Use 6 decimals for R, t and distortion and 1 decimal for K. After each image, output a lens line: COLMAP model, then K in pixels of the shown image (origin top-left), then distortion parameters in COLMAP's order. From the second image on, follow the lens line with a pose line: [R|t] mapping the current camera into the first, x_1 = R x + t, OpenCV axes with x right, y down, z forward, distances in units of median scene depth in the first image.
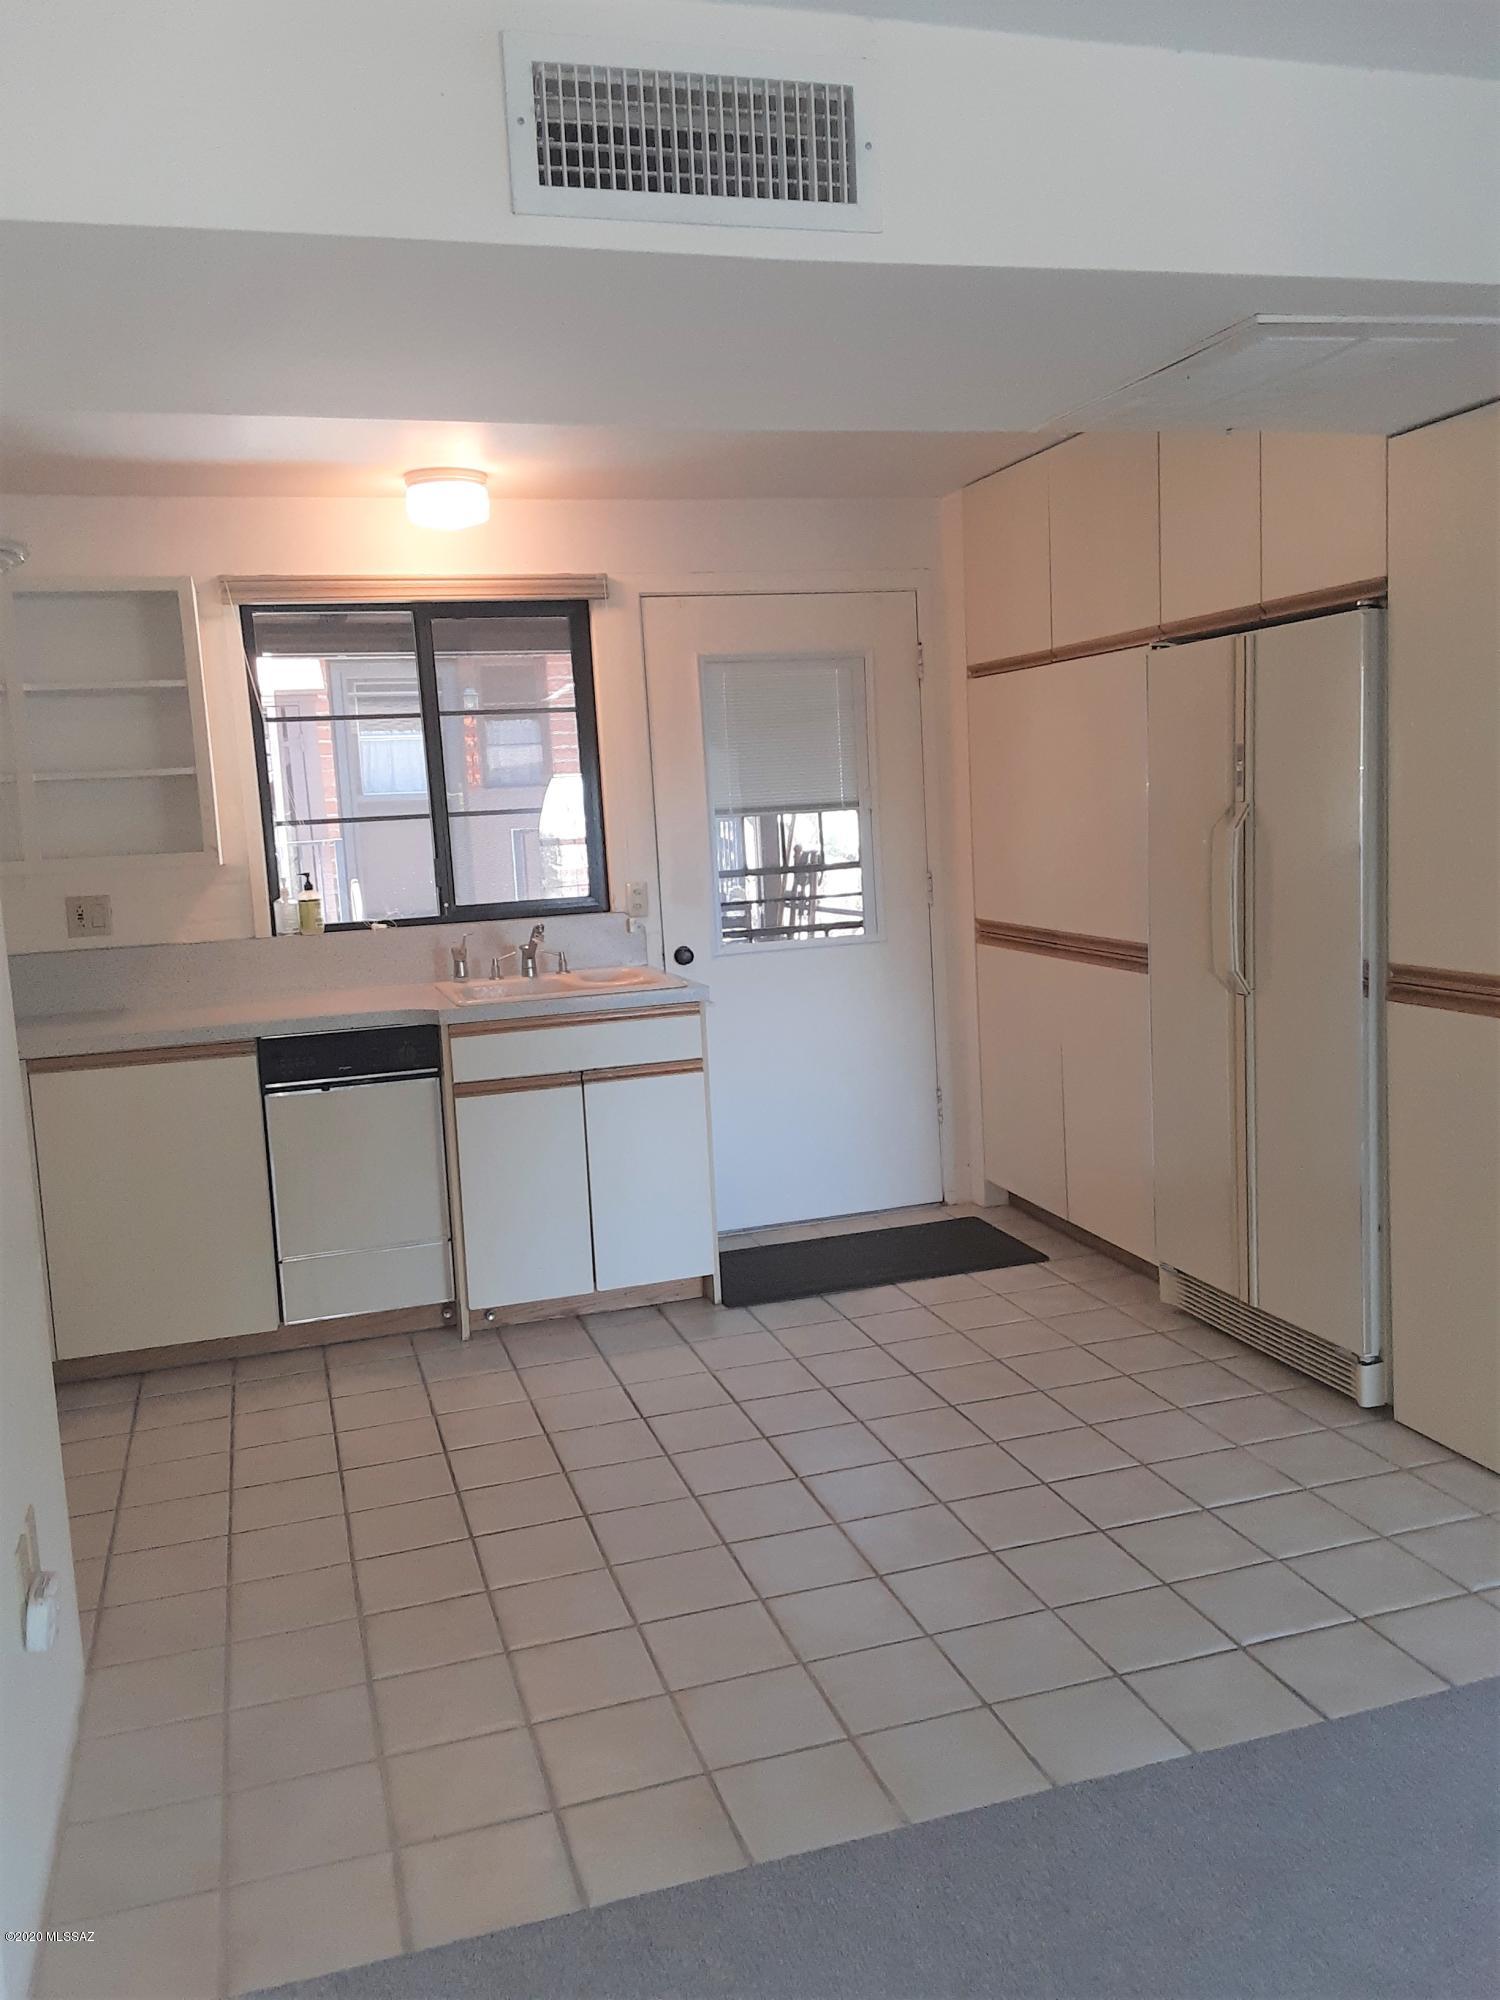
lens RADIAL K [[1635.4, 0, 750.0], [0, 1635.4, 1000.0], [0, 0, 1]] dist [-0.006873, -0.014226]
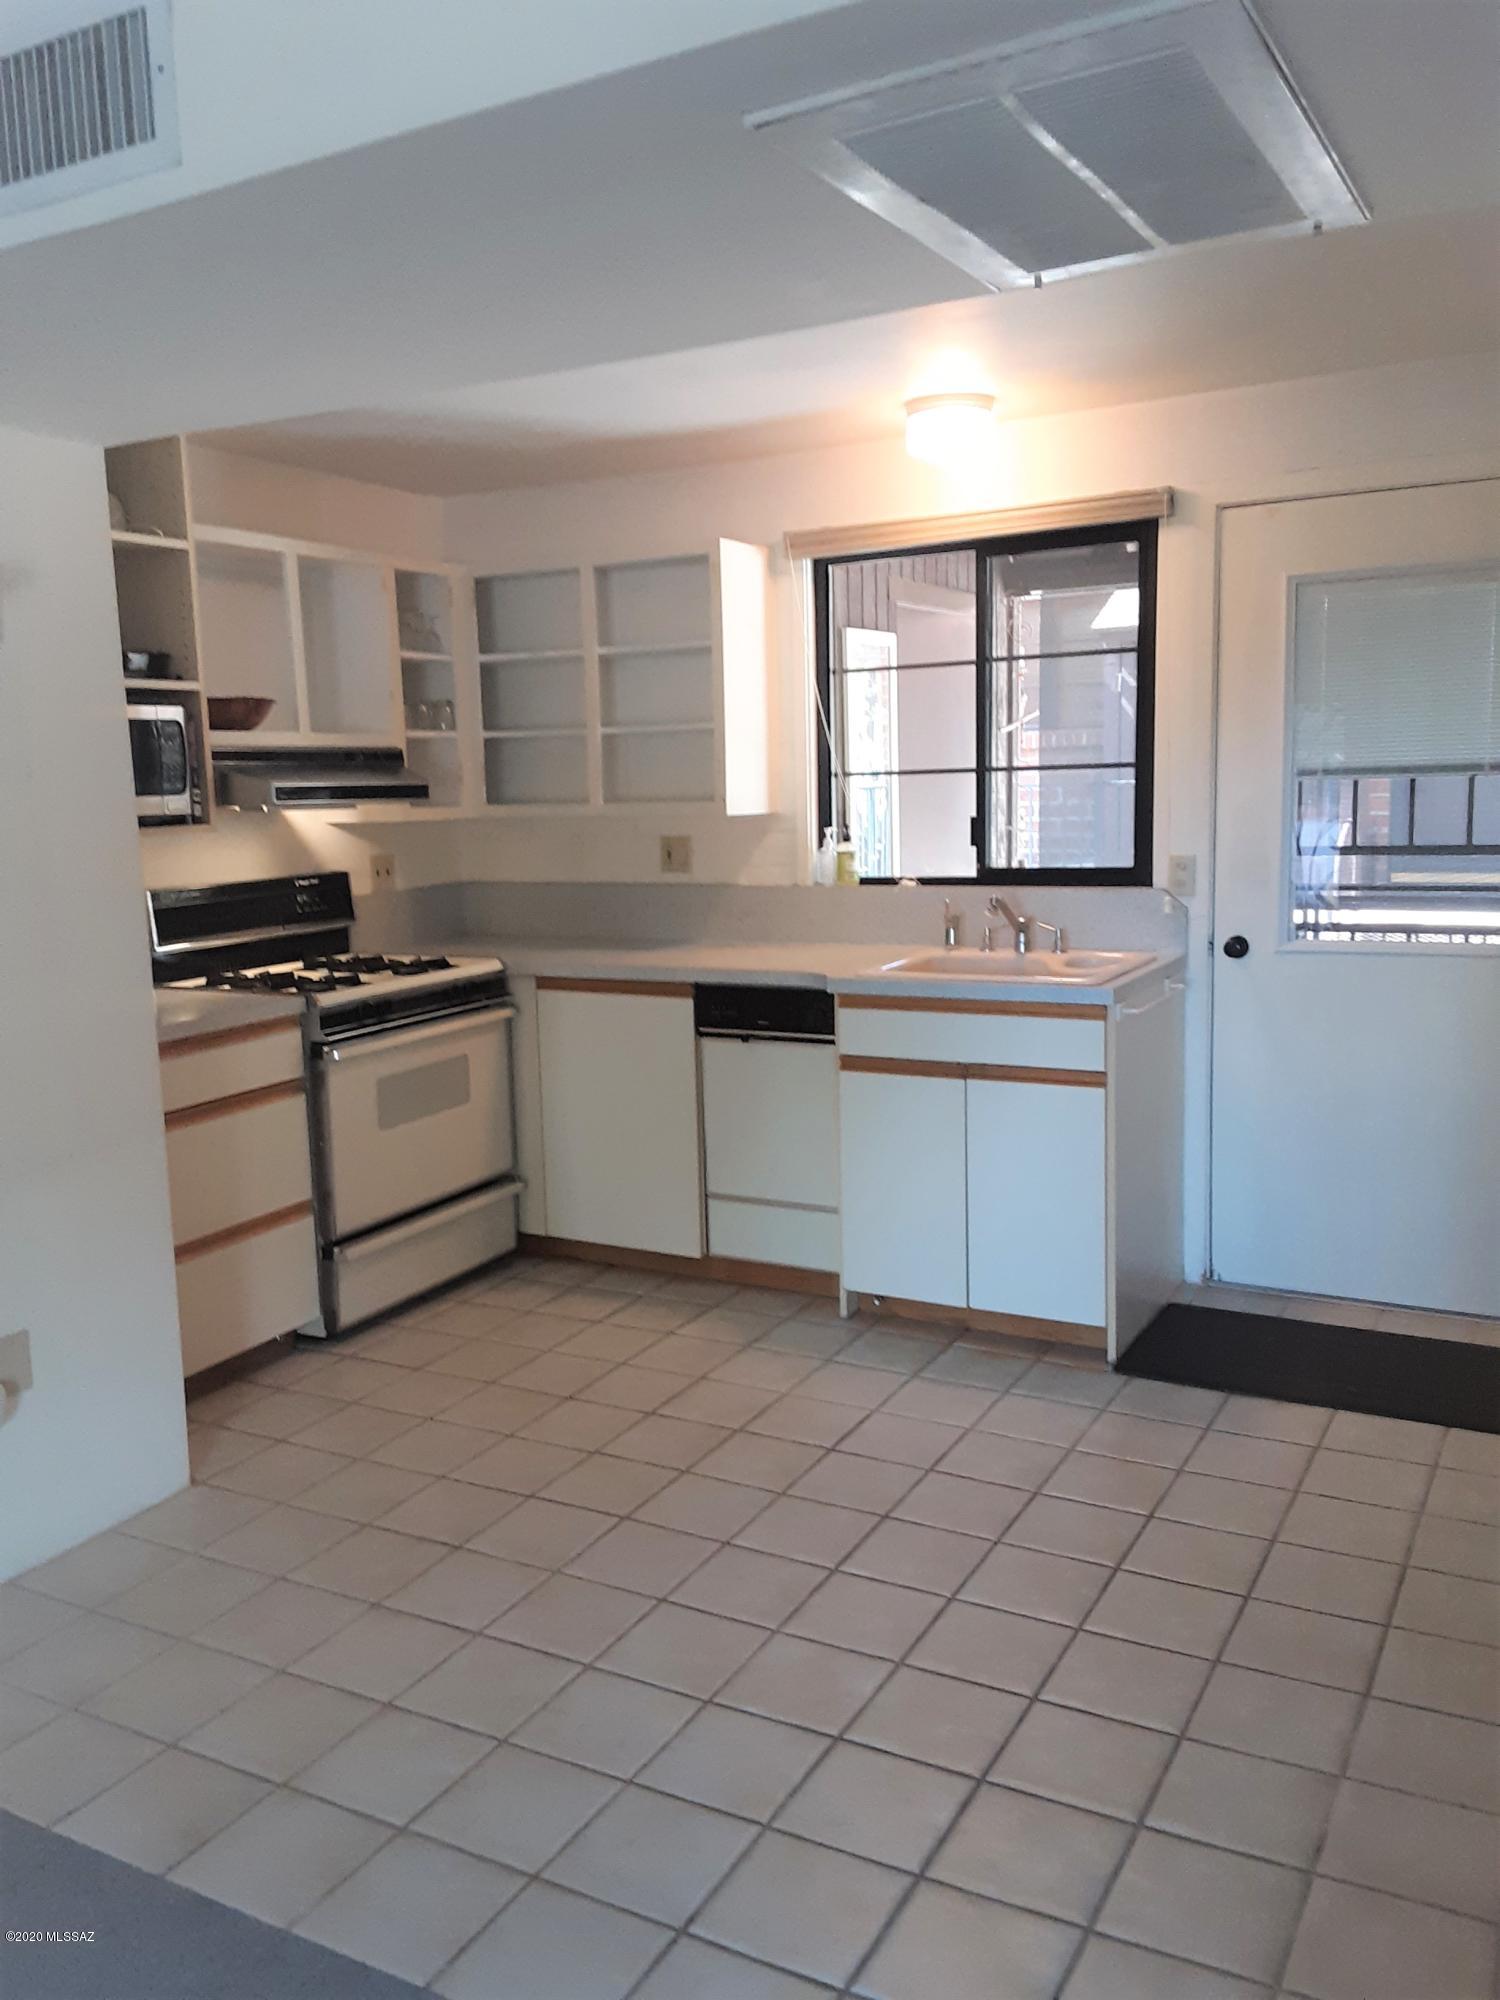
lens RADIAL K [[1599.4, 0, 750.0], [0, 1599.4, 1000.0], [0, 0, 1]] dist [-0.001230, -0.002538]
pose [[0.655148, 0.132493, -0.743792, 0.470420], [-0.091779, 0.991168, 0.095718, -0.064674], [0.749905, 0.005555, 0.661522, 0.331948]]
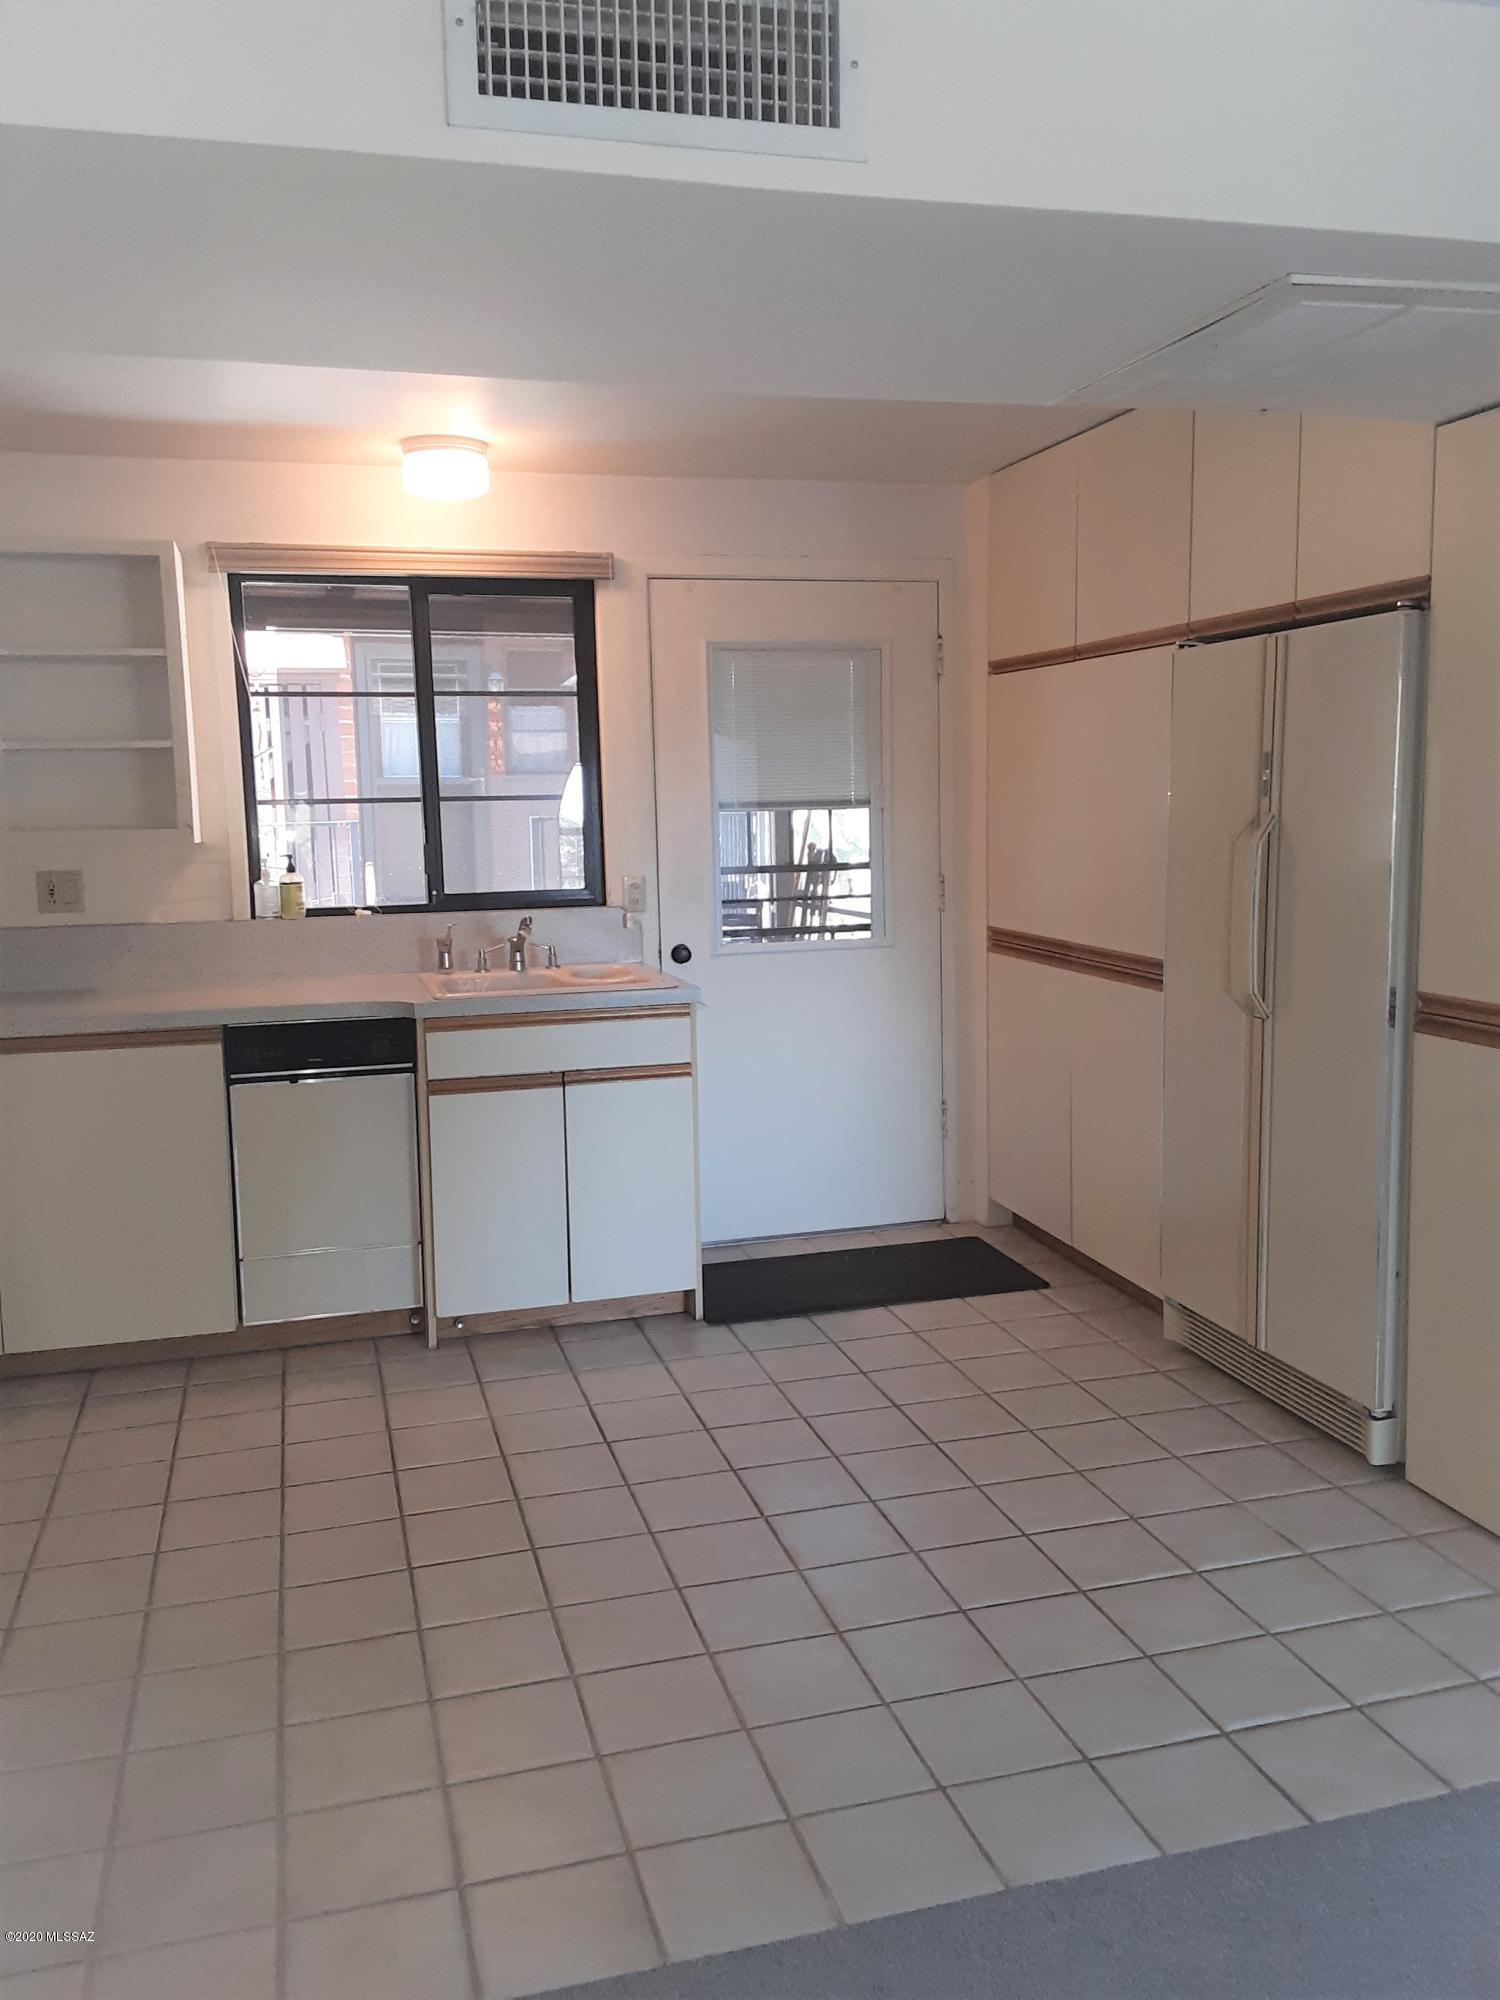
lens RADIAL K [[1632.1, 0, 748.4], [0, 1632.1, 997.0], [0, 0, 1]] dist [0.001589, -0.043393]
pose [[0.999114, 0.035927, -0.021933, 0.024481], [-0.035897, 0.999354, 0.001762, -0.005811], [0.021982, -0.000973, 0.999758, 0.050102]]
